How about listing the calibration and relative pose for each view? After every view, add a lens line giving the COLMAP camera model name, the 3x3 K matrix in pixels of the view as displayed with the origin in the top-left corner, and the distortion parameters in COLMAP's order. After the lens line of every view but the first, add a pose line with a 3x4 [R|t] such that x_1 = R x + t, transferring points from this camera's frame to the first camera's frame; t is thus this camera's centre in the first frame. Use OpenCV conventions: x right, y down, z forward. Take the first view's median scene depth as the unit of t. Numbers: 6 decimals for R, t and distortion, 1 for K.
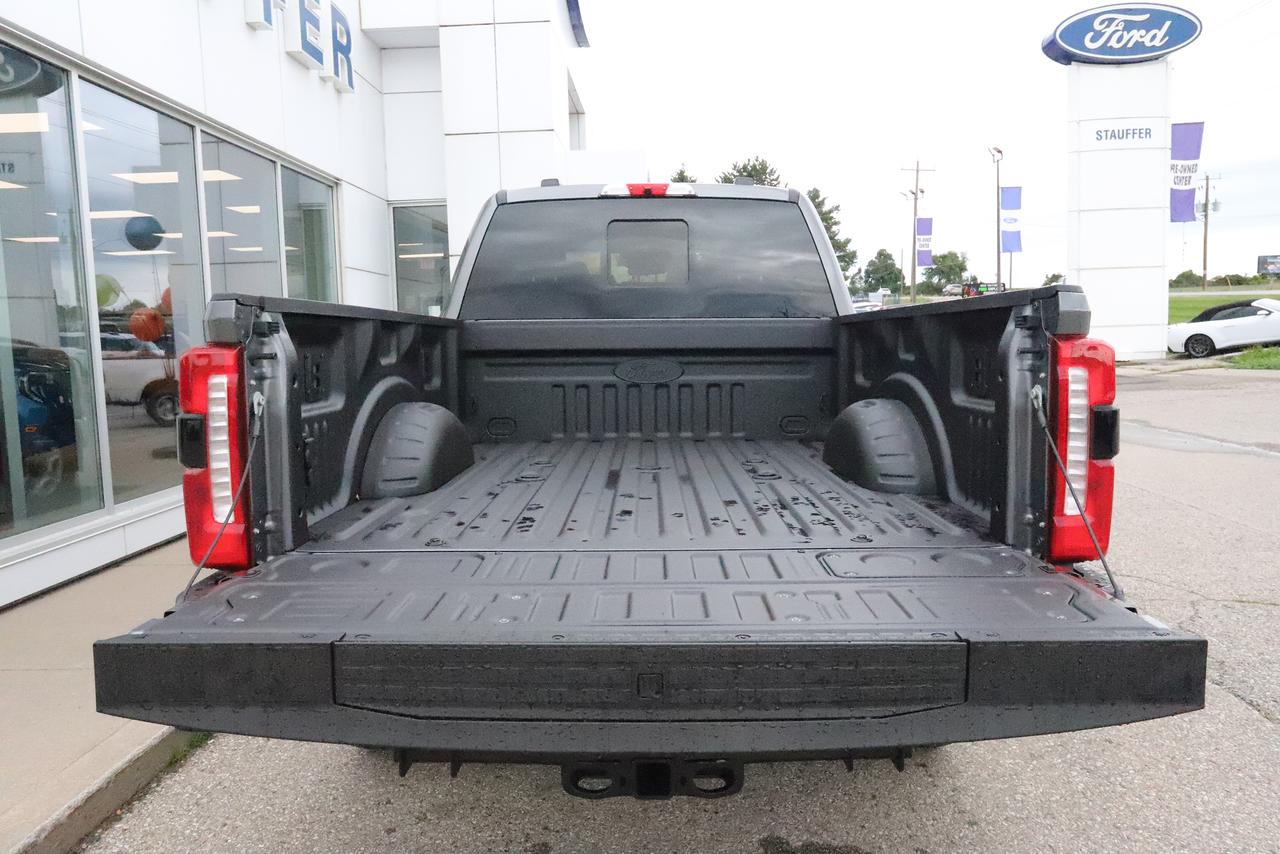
lens RADIAL K [[890.1, 0, 645.7], [0, 890.1, 423.5], [0, 0, 1]] dist [-0.051219, 0.066562]
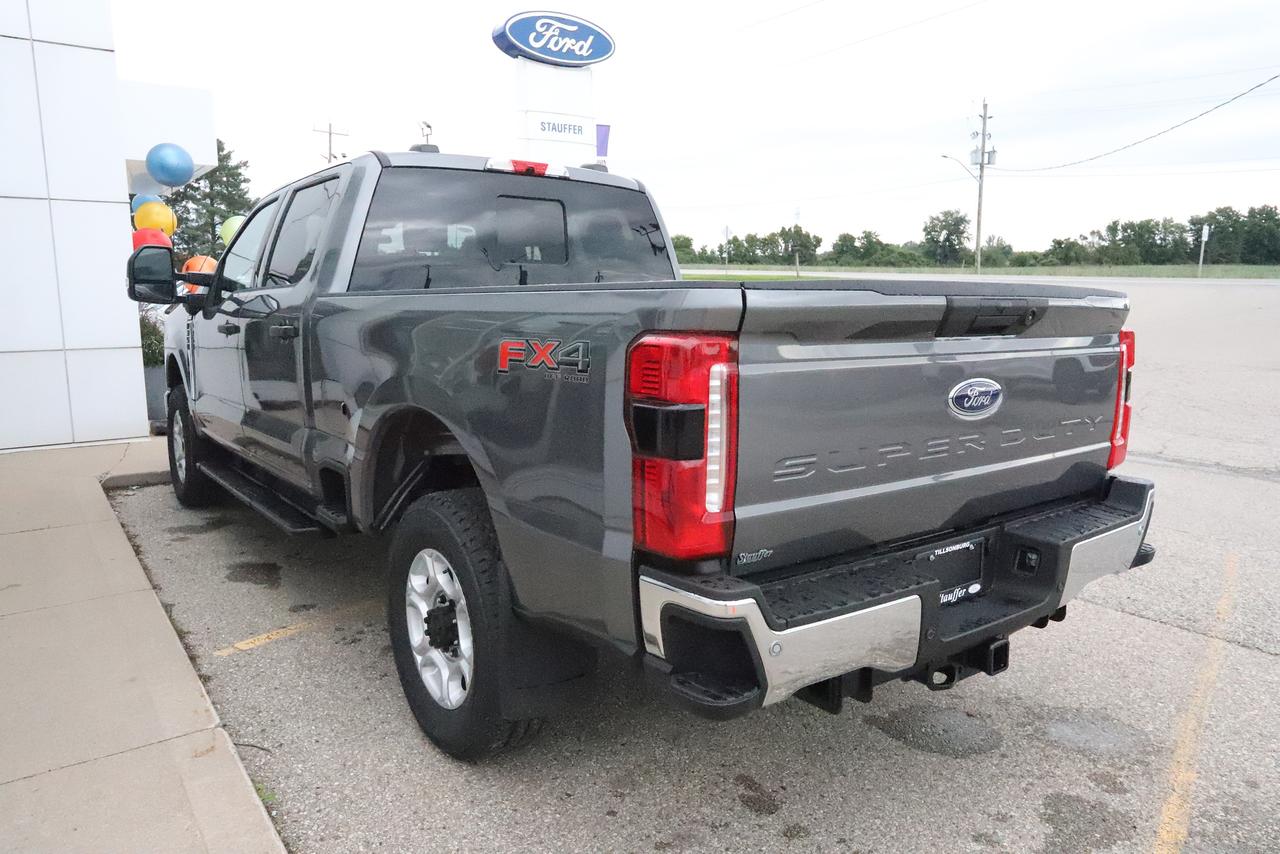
lens RADIAL K [[890.1, 0, 645.7], [0, 890.1, 423.5], [0, 0, 1]] dist [-0.051219, 0.066562]
pose [[0.799214, -0.067030, 0.597297, -0.267237], [0.044876, 0.997643, 0.051911, -0.010279], [-0.599369, -0.014683, 0.800338, 0.057087]]
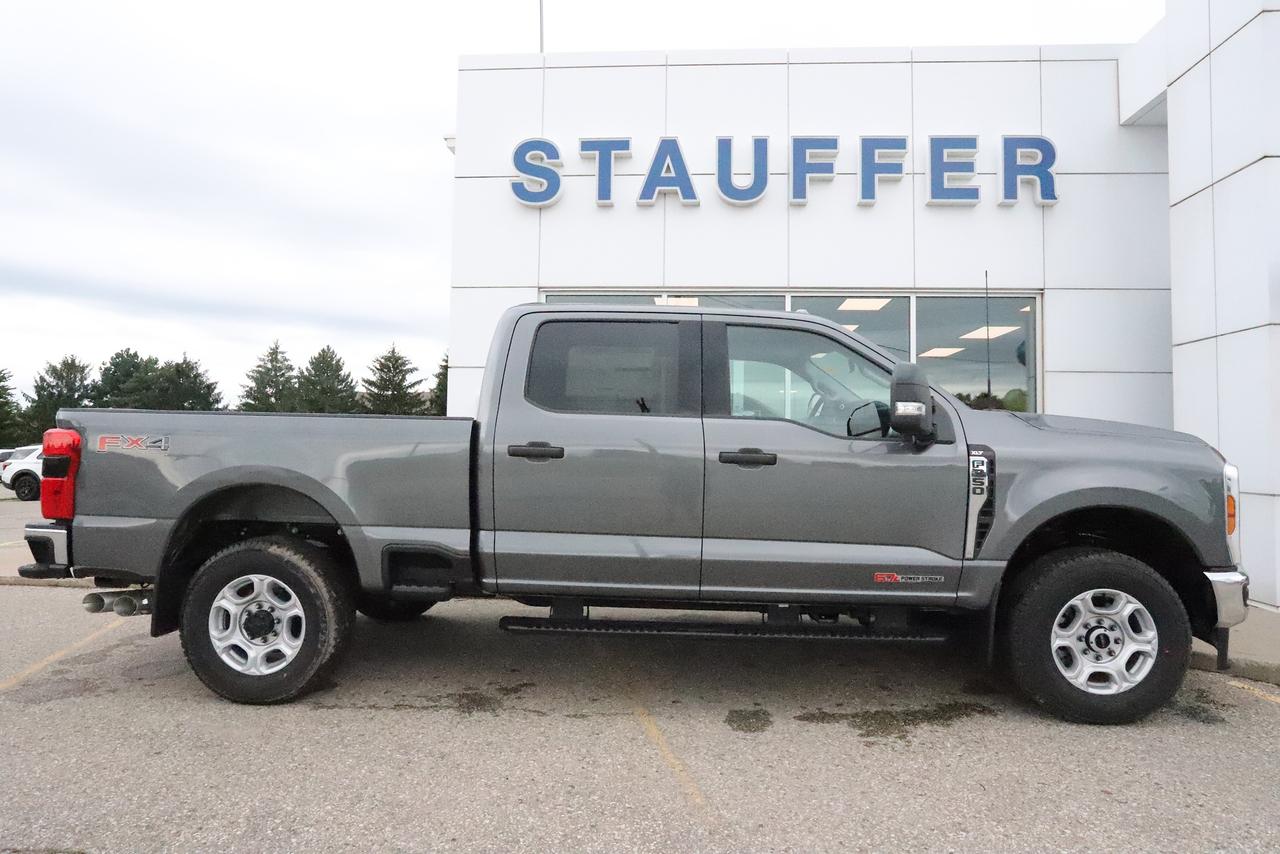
lens RADIAL K [[746.4, 0, 640.0], [0, 746.4, 427.0], [0, 0, 1]] dist [-0.059334, 0.044666]
pose [[-0.029320, -0.001812, -0.999568, 0.598825], [-0.113090, 0.993584, 0.001516, -0.069480], [0.993152, 0.113086, -0.029337, 0.641278]]
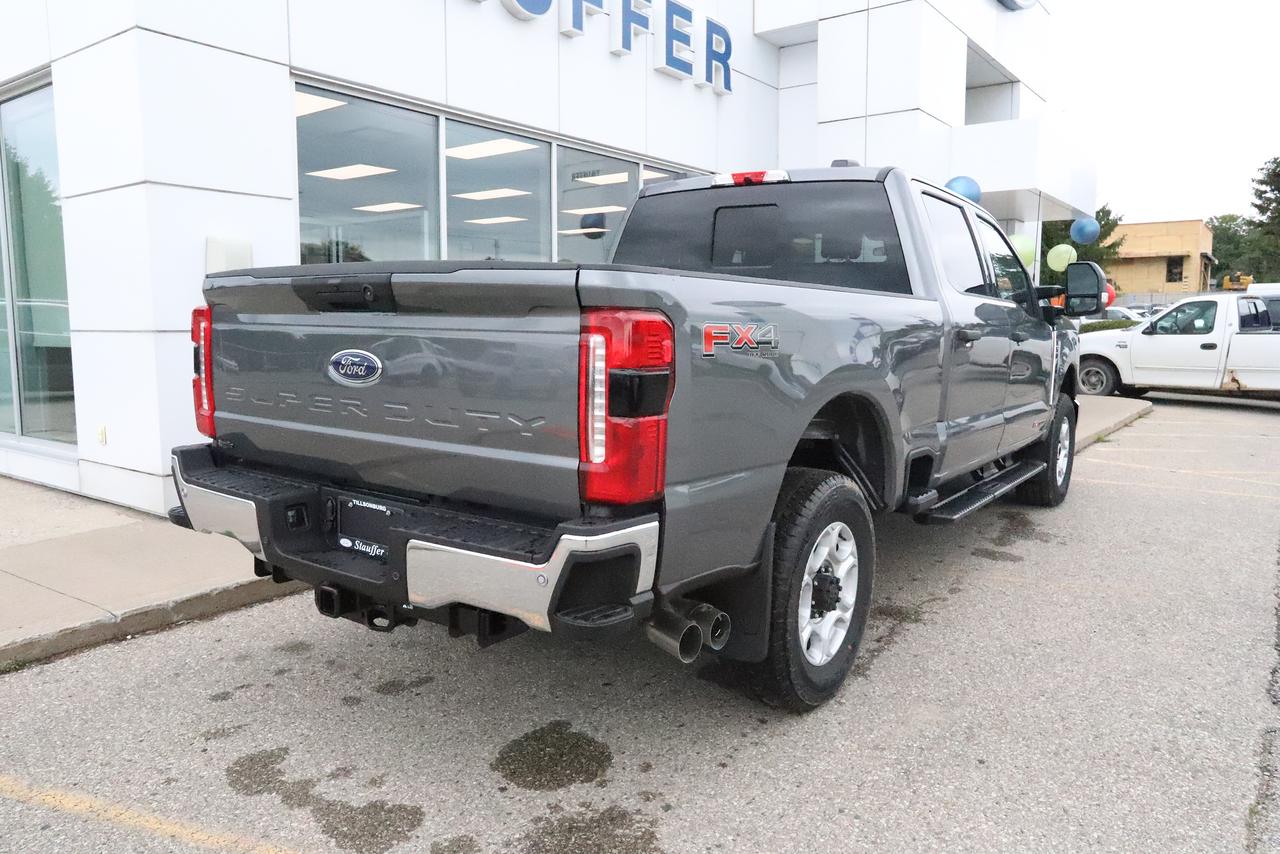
lens RADIAL K [[890.1, 0, 645.7], [0, 890.1, 423.5], [0, 0, 1]] dist [-0.051219, 0.066562]
pose [[0.822655, 0.092521, -0.560962, 0.279507], [-0.080850, 0.995680, 0.045653, -0.001415], [0.562763, 0.007797, 0.826582, 0.016407]]
